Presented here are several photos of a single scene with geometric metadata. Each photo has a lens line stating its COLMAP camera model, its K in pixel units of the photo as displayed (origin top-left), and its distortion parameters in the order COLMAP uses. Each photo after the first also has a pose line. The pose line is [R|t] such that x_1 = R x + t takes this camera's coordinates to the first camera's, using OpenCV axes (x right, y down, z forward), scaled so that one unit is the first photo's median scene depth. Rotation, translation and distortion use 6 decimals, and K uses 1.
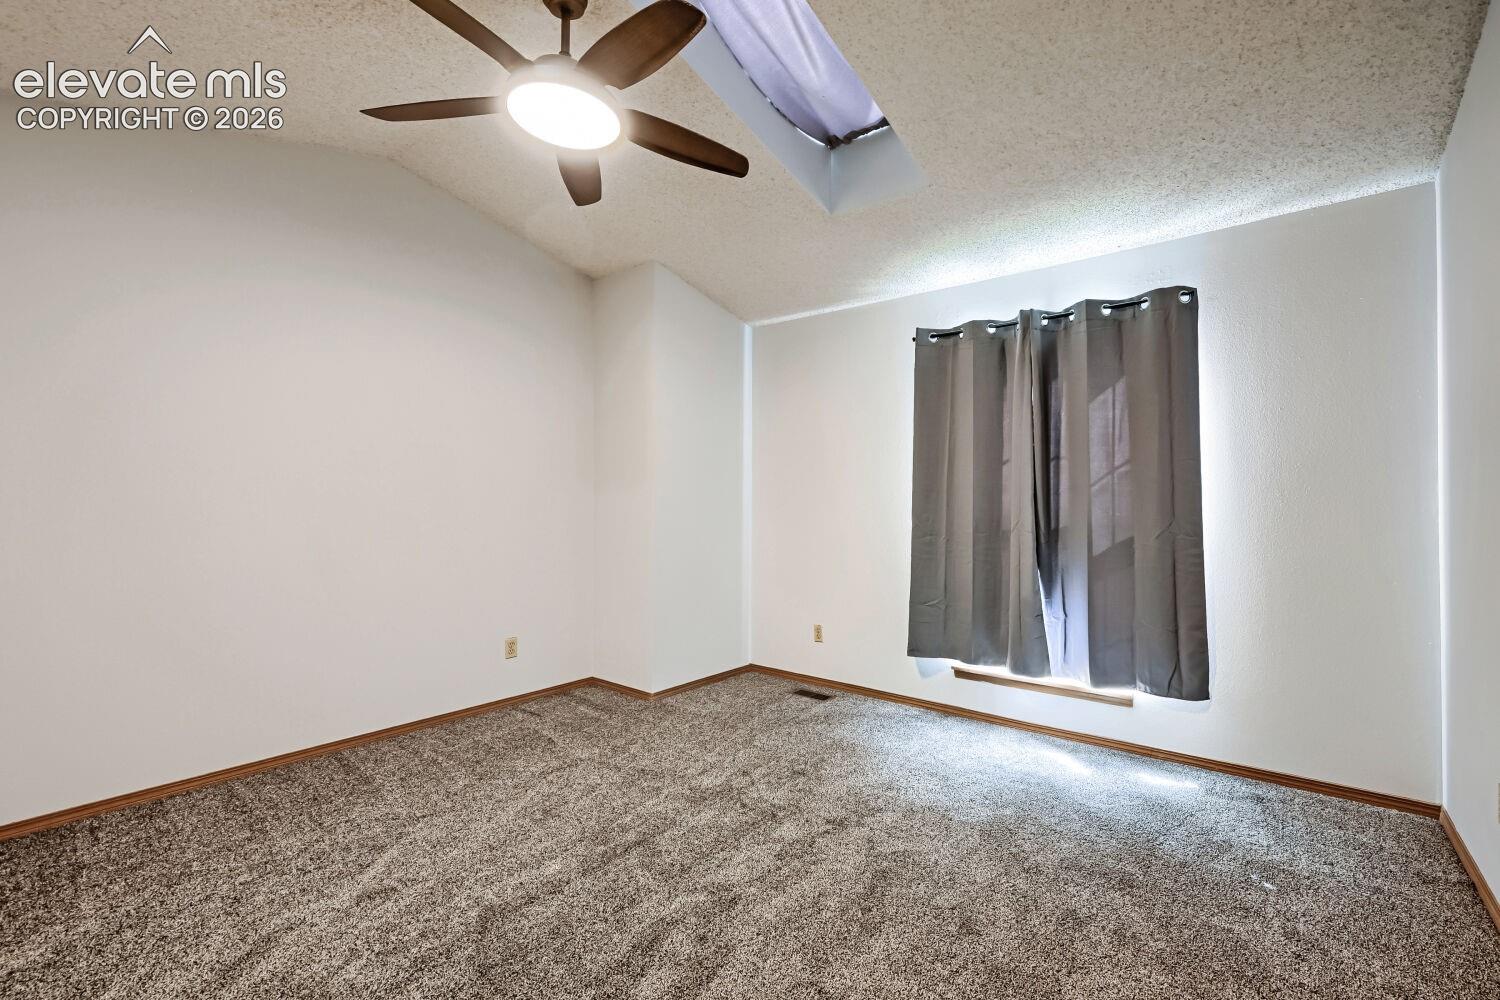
lens RADIAL K [[640.8, 0, 837.7], [0, 640.8, 494.9], [0, 0, 1]] dist [-0.001983, 0.000053]
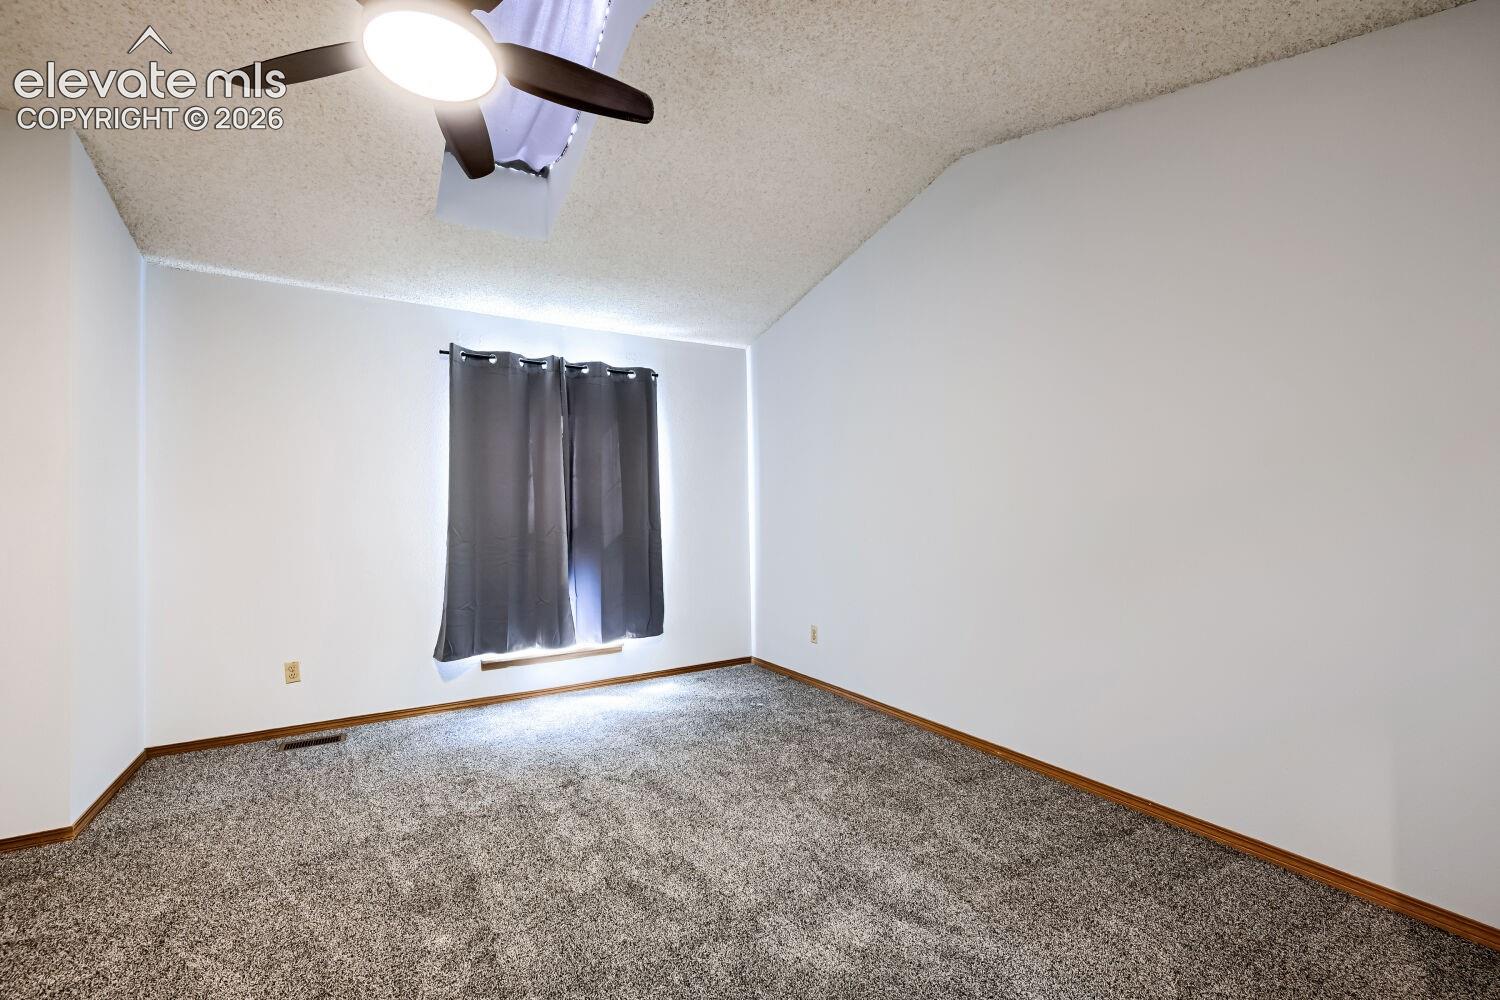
lens RADIAL K [[592.7, 0, 755.1], [0, 592.7, 498.2], [0, 0, 1]] dist [0.000795, 0.000376]
pose [[0.390963, 0.011797, 0.920331, -0.627066], [0.003464, 0.999892, -0.014288, 0.007099], [-0.920400, 0.008775, 0.390880, 0.192444]]
